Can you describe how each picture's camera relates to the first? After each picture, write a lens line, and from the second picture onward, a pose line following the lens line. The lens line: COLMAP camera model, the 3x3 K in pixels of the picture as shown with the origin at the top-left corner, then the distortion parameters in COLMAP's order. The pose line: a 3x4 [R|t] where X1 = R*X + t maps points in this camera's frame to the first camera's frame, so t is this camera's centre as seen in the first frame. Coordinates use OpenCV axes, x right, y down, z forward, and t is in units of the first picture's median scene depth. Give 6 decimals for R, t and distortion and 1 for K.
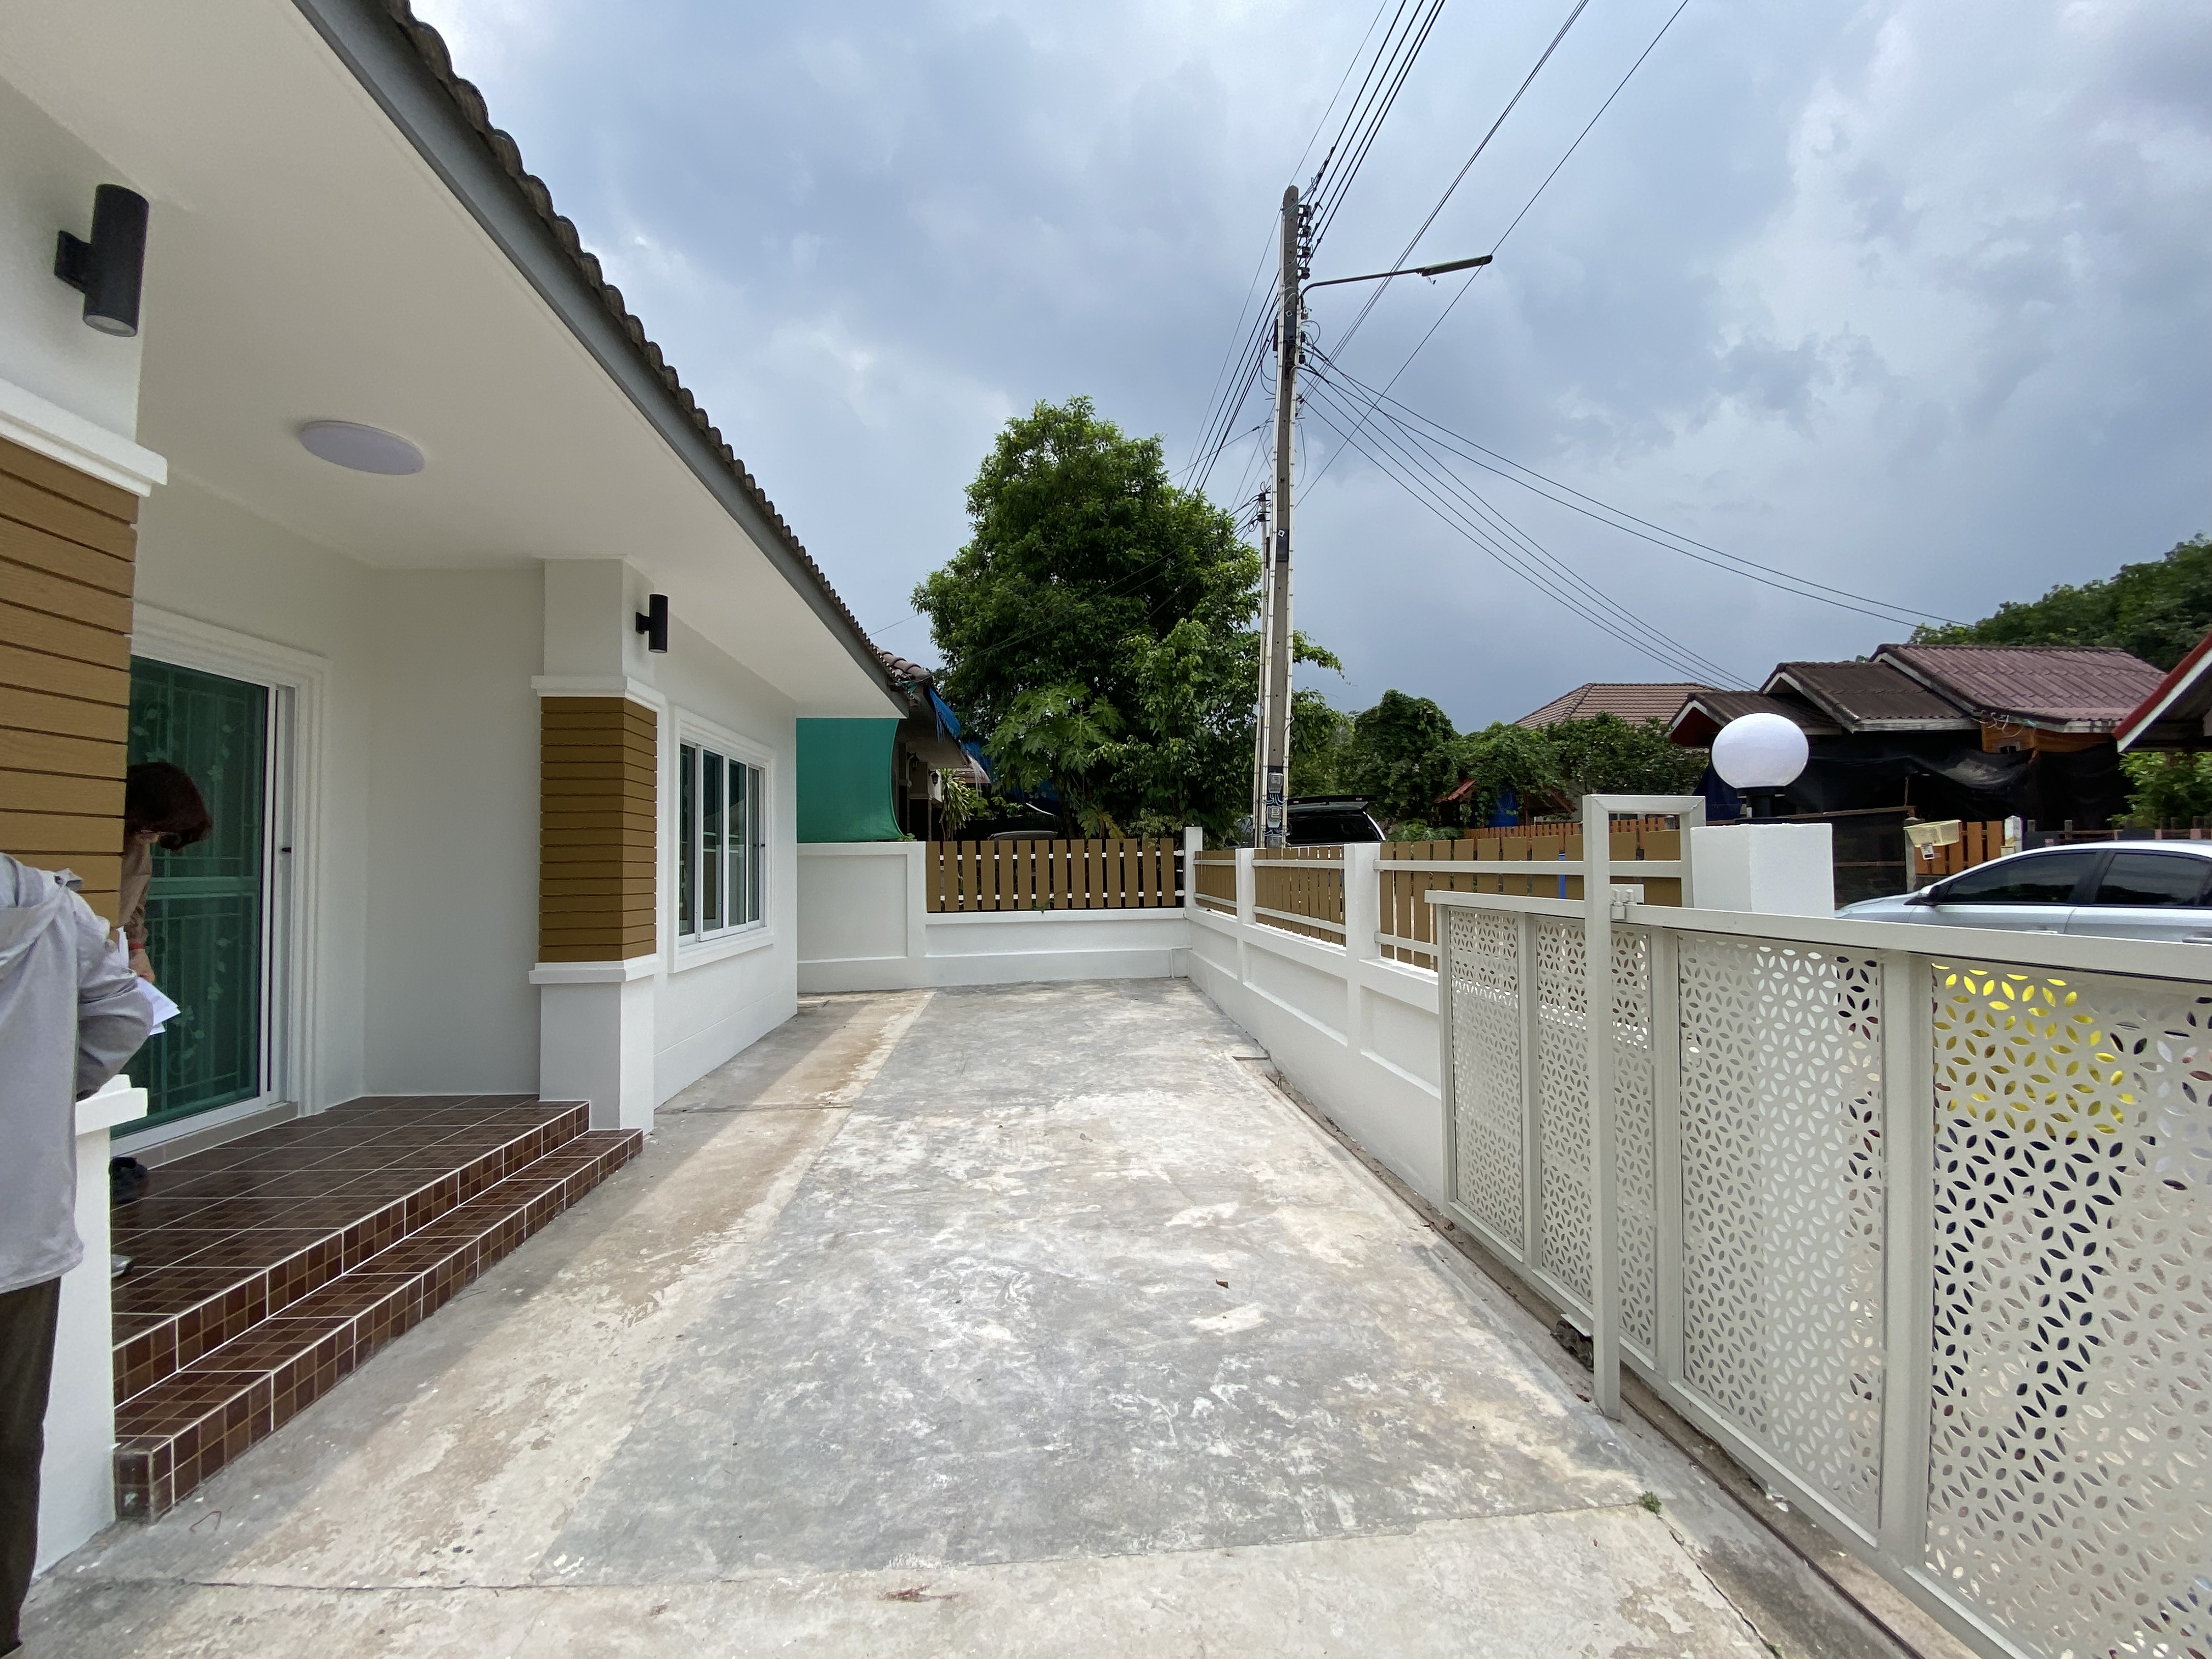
lens RADIAL K [[907.5, 0, 1118.8], [0, 907.5, 825.3], [0, 0, 1]] dist [-0.003230, -0.010790]
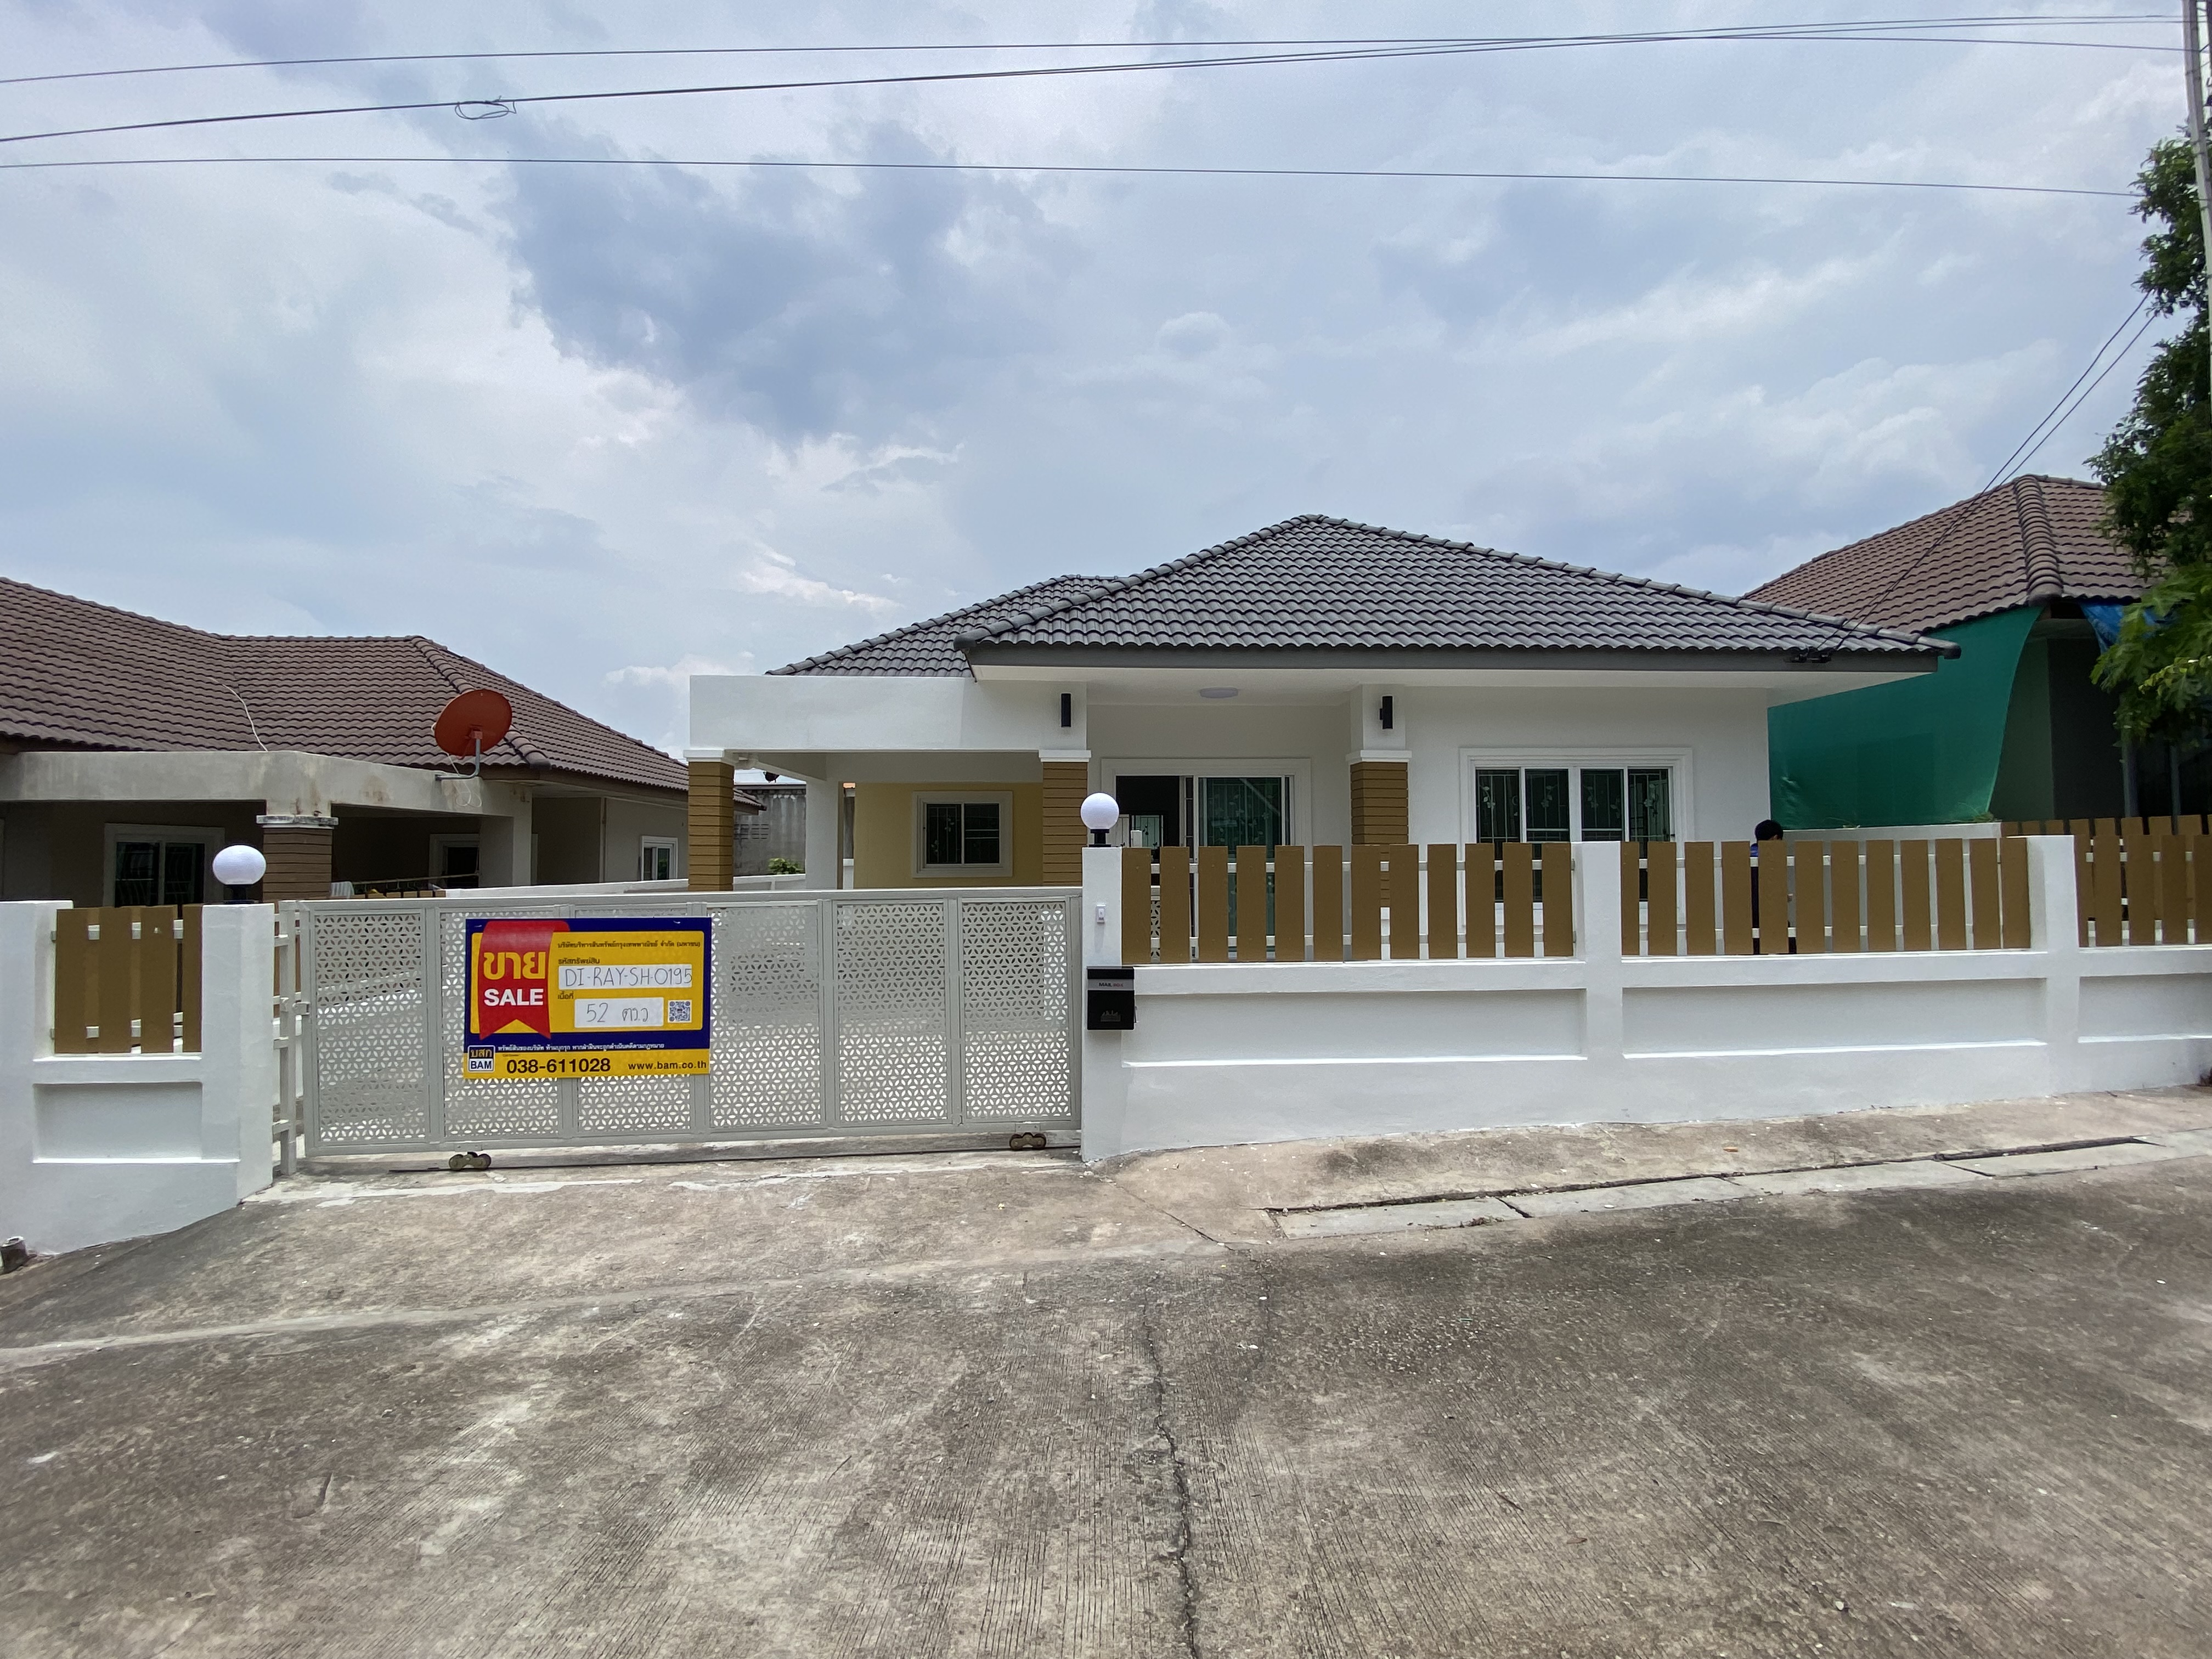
lens RADIAL K [[1006.2, 0, 1106.0], [0, 1006.2, 801.4], [0, 0, 1]] dist [0.008719, -0.010257]
pose [[-0.049566, -0.029692, -0.998329, 1.297942], [0.056901, 0.997851, -0.032503, -0.025089], [0.997149, -0.058417, -0.047770, 0.511771]]
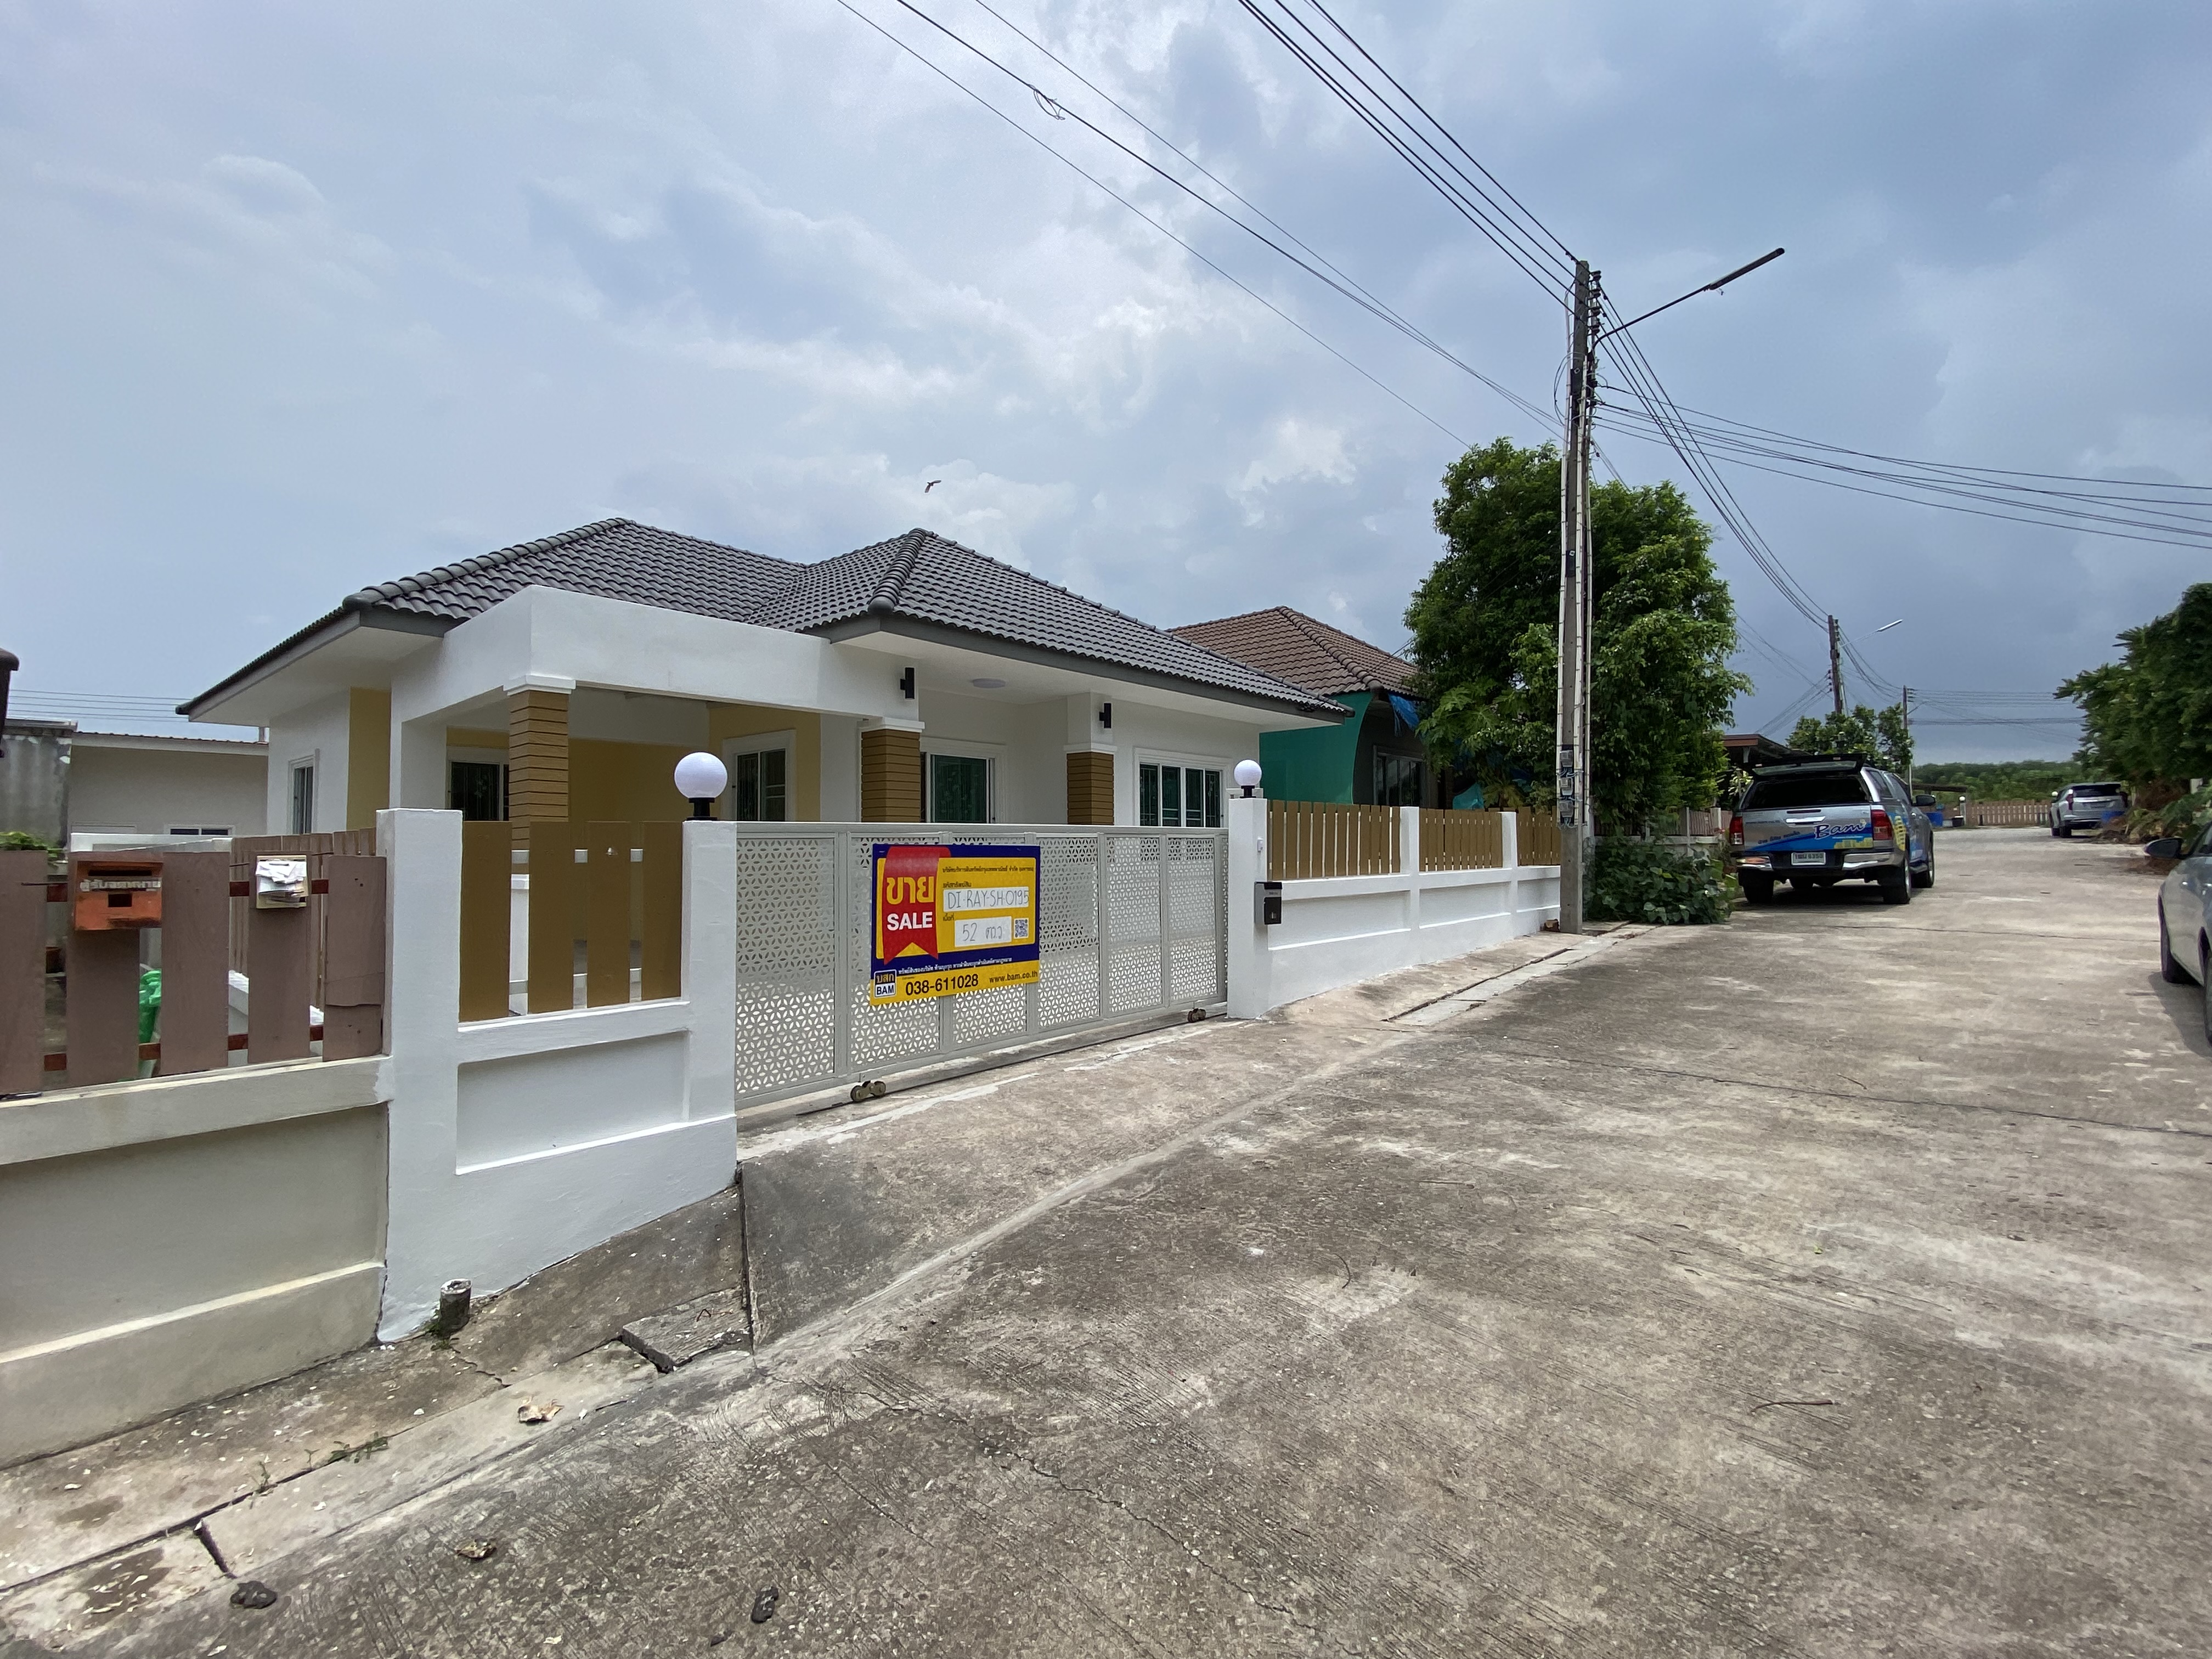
lens RADIAL K [[1006.2, 0, 1069.9], [0, 1006.2, 812.1], [0, 0, 1]] dist [0.008719, -0.010257]
pose [[0.661110, -0.007541, -0.750251, 1.191144], [0.024497, 0.999633, 0.011539, -0.014652], [0.749889, -0.026008, 0.661052, -0.661028]]
